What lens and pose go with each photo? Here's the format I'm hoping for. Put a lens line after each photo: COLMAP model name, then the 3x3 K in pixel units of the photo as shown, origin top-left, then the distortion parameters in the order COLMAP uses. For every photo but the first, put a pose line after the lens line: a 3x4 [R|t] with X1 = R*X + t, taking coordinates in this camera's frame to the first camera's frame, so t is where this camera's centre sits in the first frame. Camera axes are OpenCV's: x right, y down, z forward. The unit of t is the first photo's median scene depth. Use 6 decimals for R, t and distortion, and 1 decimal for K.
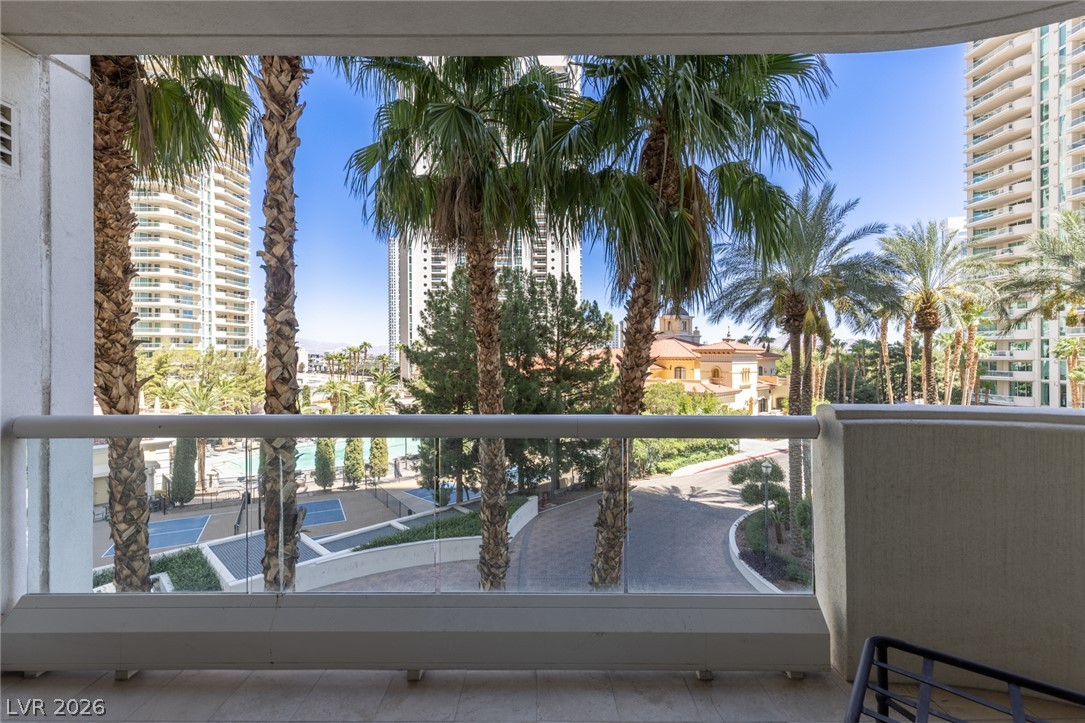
lens RADIAL K [[492.3, 0, 540.6], [0, 492.3, 356.4], [0, 0, 1]] dist [0.002669, 0.000152]
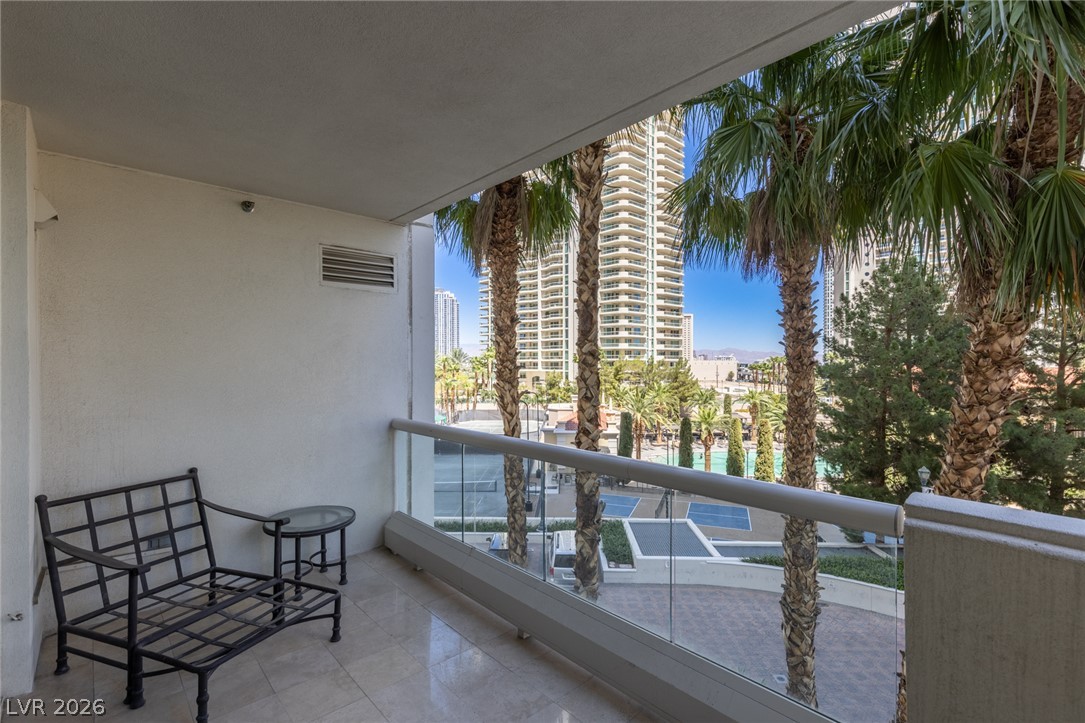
lens RADIAL K [[487.3, 0, 540.6], [0, 487.3, 373.1], [0, 0, 1]] dist [0.004480, 0.000114]
pose [[0.677666, 0.015863, -0.735199, 0.058074], [-0.004326, 0.999836, 0.017586, -0.007145], [0.735357, -0.008737, 0.677624, 0.010508]]
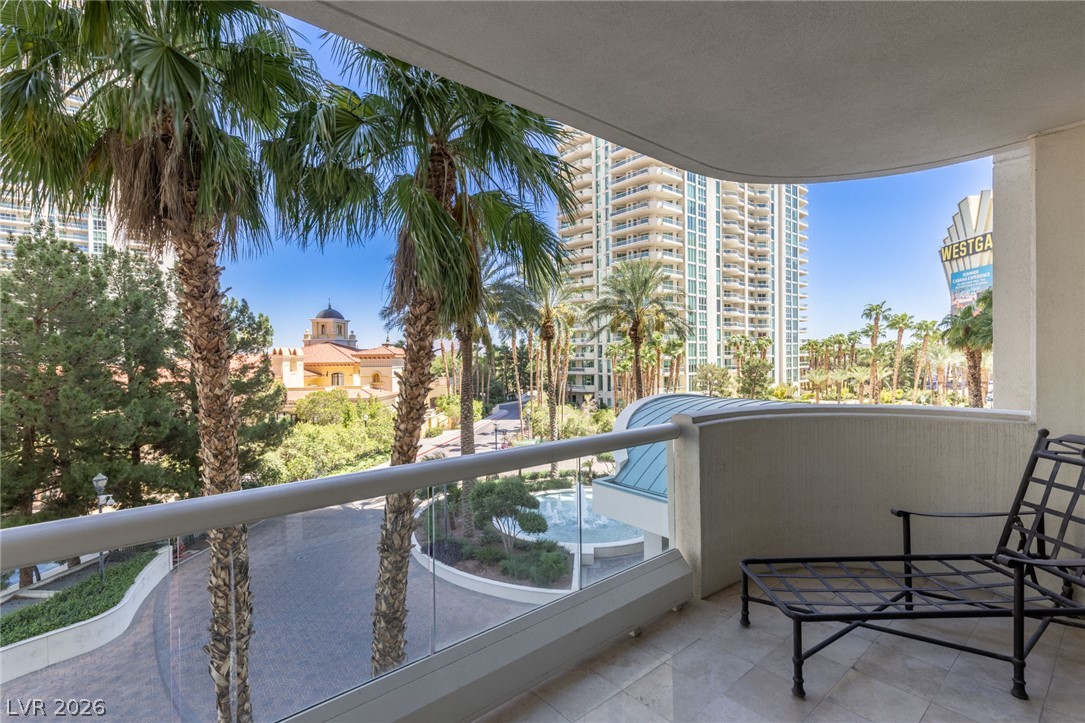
lens RADIAL K [[489.2, 0, 553.6], [0, 489.2, 361.4], [0, 0, 1]] dist [0.002836, 0.000507]
pose [[0.760649, -0.018653, 0.648895, -0.050321], [0.017121, 0.999816, 0.008671, -0.005857], [-0.648937, 0.004514, 0.760829, 0.012638]]
